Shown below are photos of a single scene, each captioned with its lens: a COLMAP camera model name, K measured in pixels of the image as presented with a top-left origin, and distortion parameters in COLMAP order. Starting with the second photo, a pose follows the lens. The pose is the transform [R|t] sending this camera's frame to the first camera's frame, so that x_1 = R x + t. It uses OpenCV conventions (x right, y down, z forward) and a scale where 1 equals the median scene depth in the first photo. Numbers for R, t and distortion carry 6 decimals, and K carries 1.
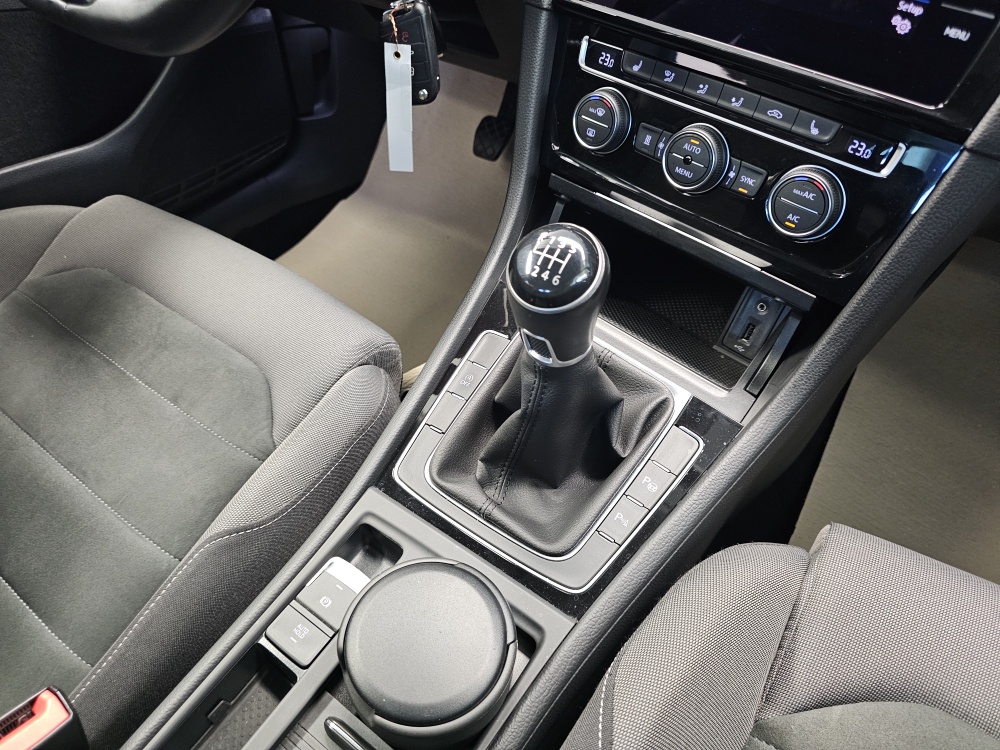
lens RADIAL K [[680.5, 0, 500.1], [0, 680.5, 371.5], [0, 0, 1]] dist [0.057202, -0.067916]
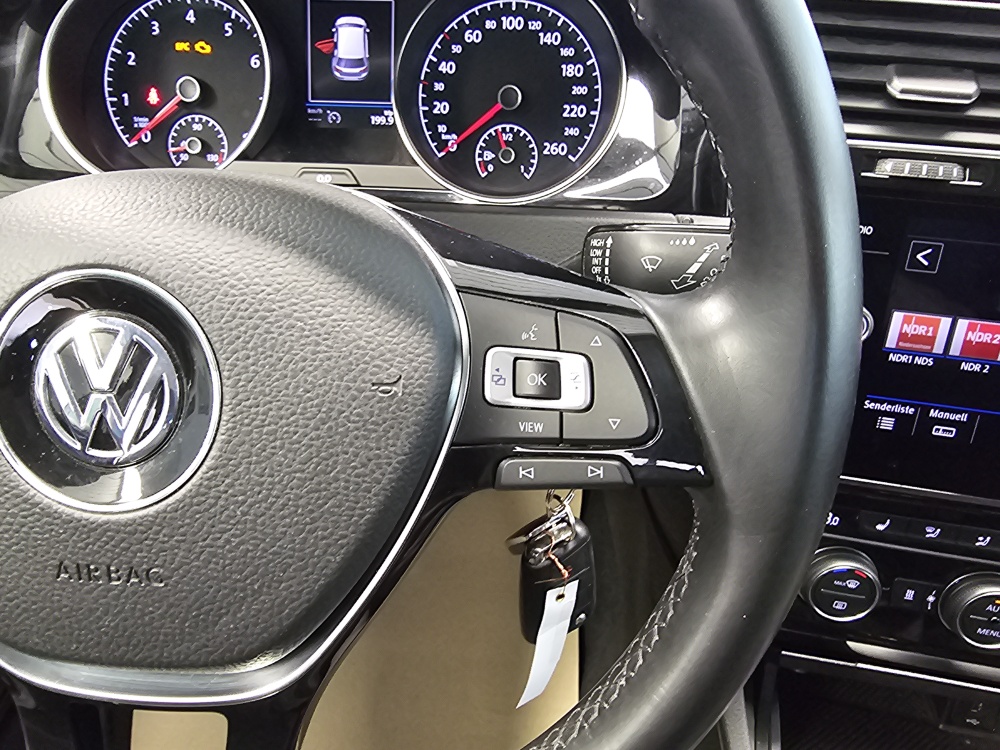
lens RADIAL K [[684.1, 0, 467.8], [0, 684.1, 375.5], [0, 0, 1]] dist [0.002976, -0.001168]
pose [[0.850606, -0.320464, 0.416859, -0.506309], [0.374046, 0.925986, -0.051385, -0.755619], [-0.369538, 0.199632, 0.907518, 0.407485]]
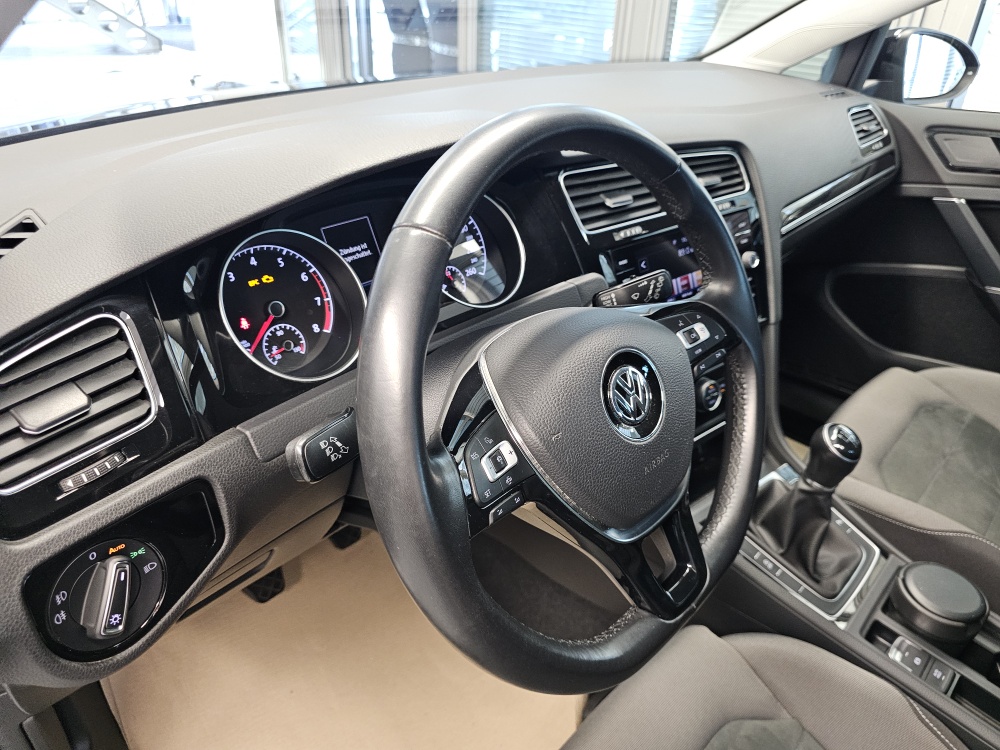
lens RADIAL K [[689.6, 0, 501.5], [0, 689.6, 363.3], [0, 0, 1]] dist [0.055577, -0.069766]
pose [[0.127839, -0.496146, 0.858776, -1.405369], [0.691368, 0.665404, 0.281509, -1.297755], [-0.711103, 0.557743, 0.428084, 0.511726]]
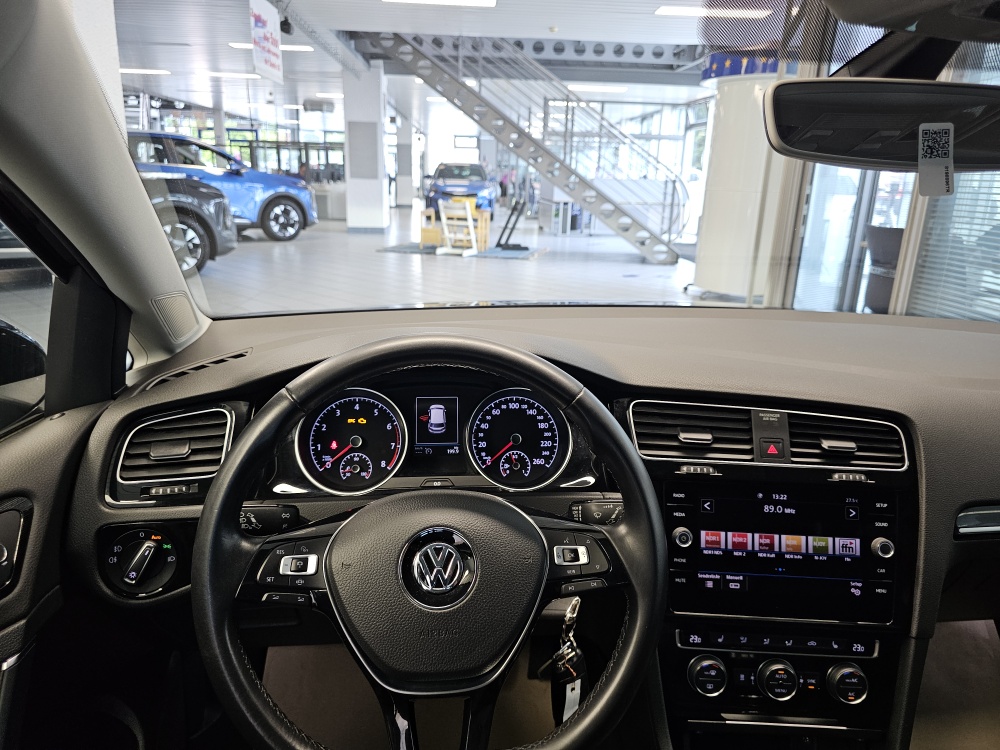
lens RADIAL K [[680.5, 0, 500.1], [0, 680.5, 371.5], [0, 0, 1]] dist [0.057202, -0.067916]
pose [[0.748147, -0.163667, 0.643031, -1.162766], [0.456500, 0.830262, -0.319802, -0.696274], [-0.481543, 0.532802, 0.695872, -0.240648]]
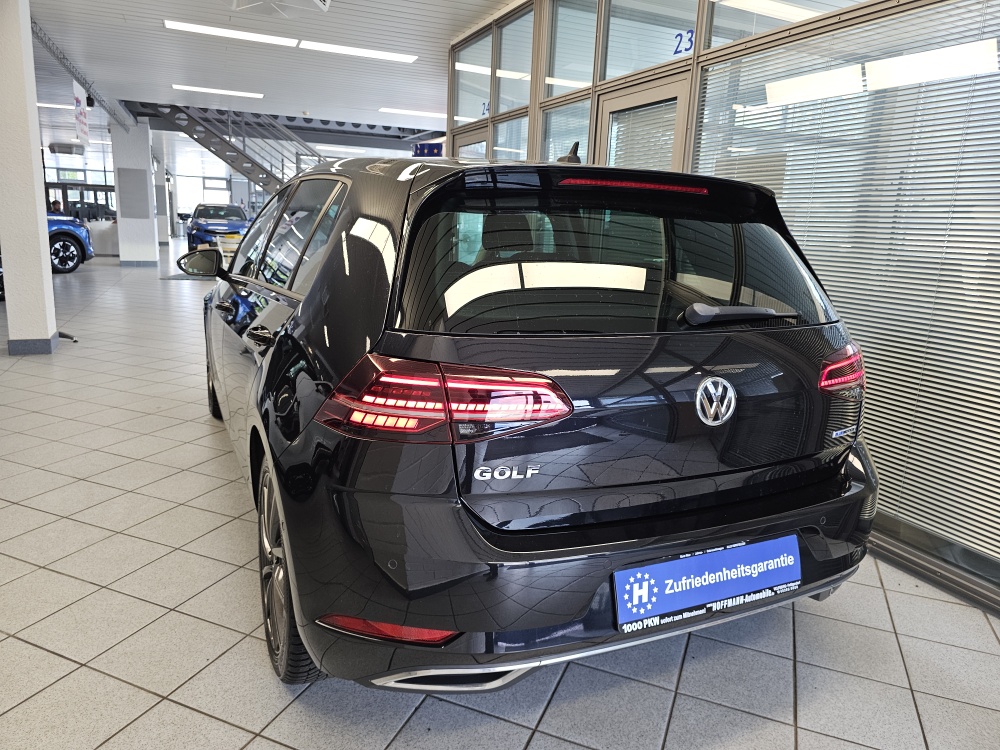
lens RADIAL K [[689.6, 0, 501.5], [0, 689.6, 363.3], [0, 0, 1]] dist [0.055577, -0.069766]
pose [[0.472560, -0.156441, 0.867303, -7.130405], [0.604638, 0.773527, -0.189918, 2.794076], [-0.641171, 0.614151, 0.460128, -3.822498]]
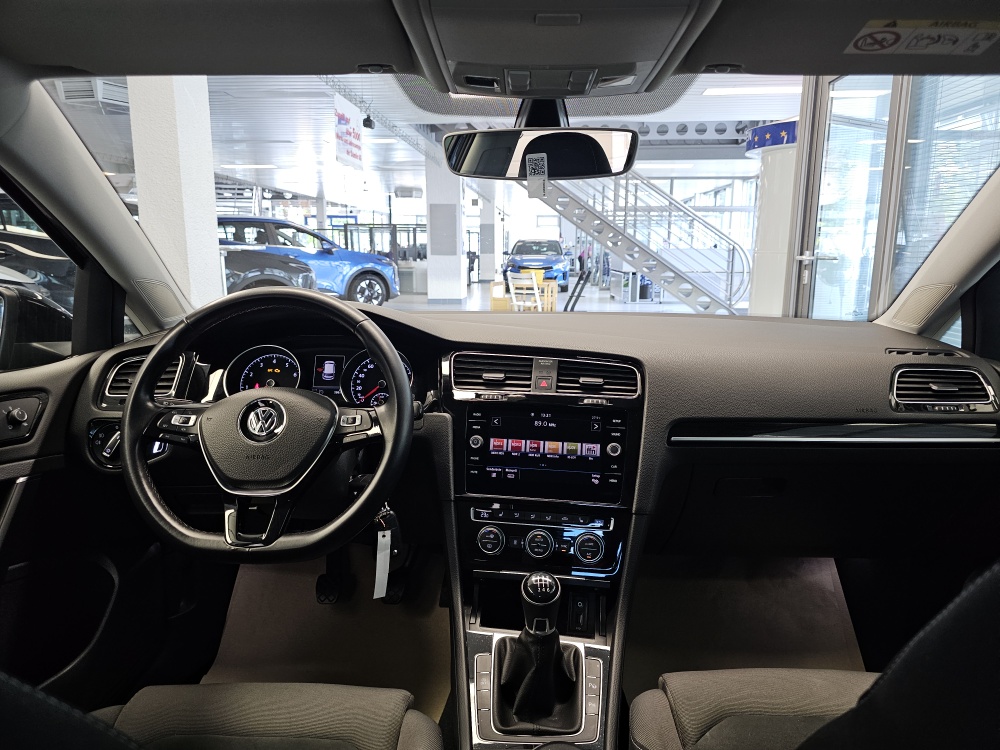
lens RADIAL K [[673.5, 0, 506.6], [0, 673.5, 374.5], [0, 0, 1]] dist [0.085976, -0.110014]
pose [[0.821501, -0.098558, 0.561625, -1.039312], [0.406263, 0.792297, -0.455211, 0.237474], [-0.400109, 0.602123, 0.690913, -0.894647]]
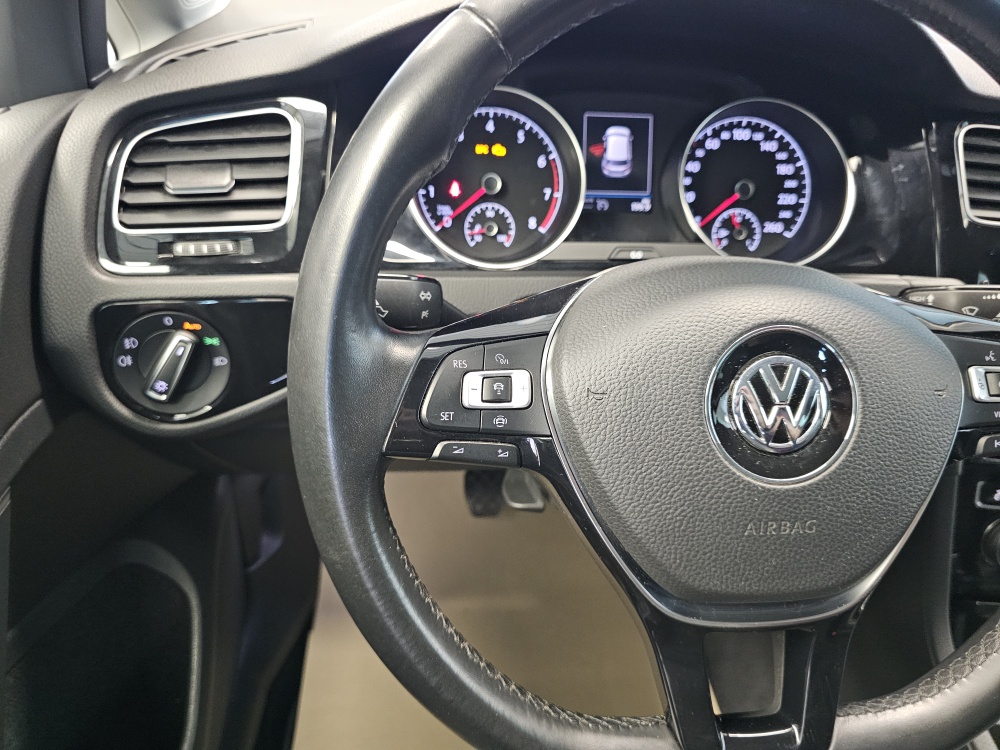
lens RADIAL K [[699.4, 0, 504.2], [0, 699.4, 371.2], [0, 0, 1]] dist [0.027195, -0.077747]
pose [[0.755143, -0.319626, 0.572362, -1.049098], [0.432624, 0.898947, -0.068777, -0.933420], [-0.492541, 0.299554, 0.817112, 0.447929]]
